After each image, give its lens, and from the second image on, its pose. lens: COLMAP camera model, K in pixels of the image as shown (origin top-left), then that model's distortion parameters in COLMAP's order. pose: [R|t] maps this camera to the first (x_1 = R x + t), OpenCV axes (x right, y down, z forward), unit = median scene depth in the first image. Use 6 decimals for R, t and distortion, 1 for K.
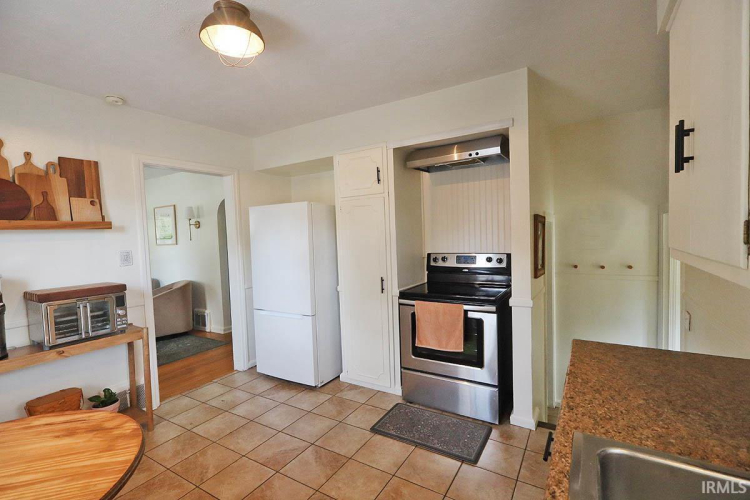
lens RADIAL K [[345.6, 0, 371.4], [0, 345.6, 253.3], [0, 0, 1]] dist [-0.000324, -0.000115]
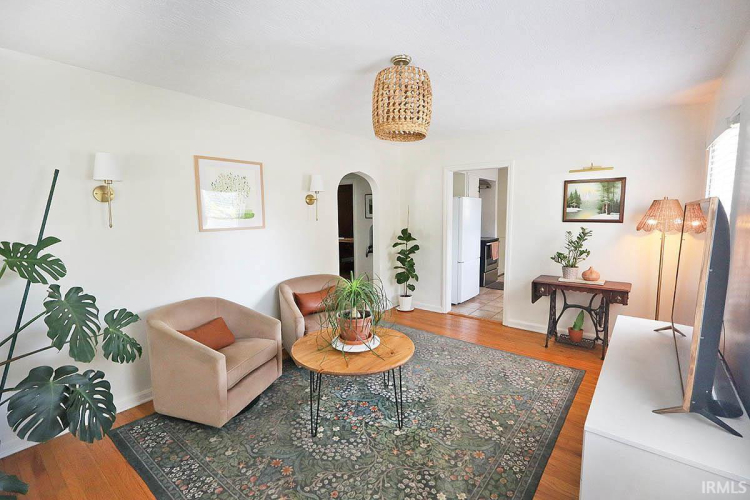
lens RADIAL K [[345.6, 0, 375.0], [0, 345.6, 249.3], [0, 0, 1]] dist [-0.000324, -0.000115]
pose [[0.113179, -0.073765, 0.990833, -2.414492], [0.058249, 0.996018, 0.067498, -0.035359], [-0.991866, 0.050076, 0.117025, 1.511979]]
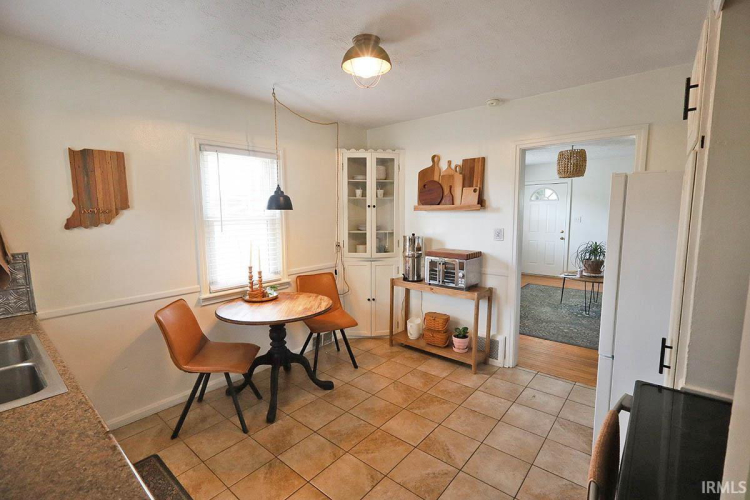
lens RADIAL K [[345.6, 0, 377.6], [0, 345.6, 251.0], [0, 0, 1]] dist [-0.000324, -0.000115]
pose [[-0.137021, 0.149907, -0.979159, 0.532297], [-0.040103, 0.986833, 0.156694, -0.100382], [0.989756, 0.060737, -0.129205, 0.745952]]
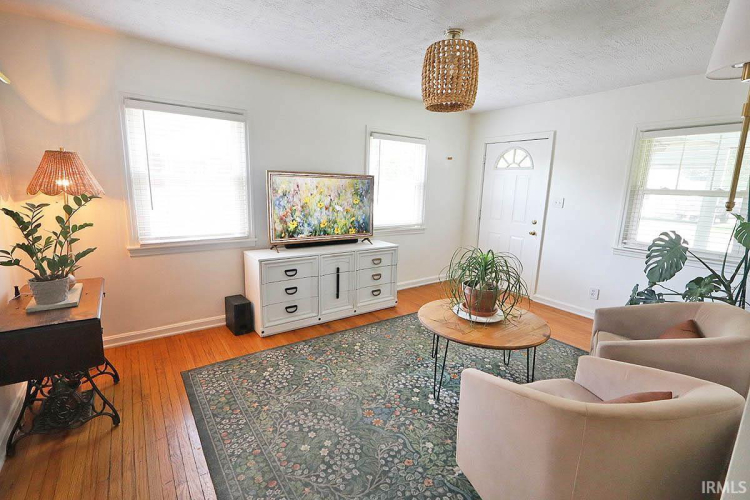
lens RADIAL K [[345.6, 0, 375.7], [0, 345.6, 249.4], [0, 0, 1]] dist [-0.000324, -0.000115]
pose [[-0.375240, 0.193733, -0.906456, -0.580269], [-0.071173, 0.969005, 0.236565, -0.088688], [0.924191, 0.153284, -0.349821, 1.732171]]
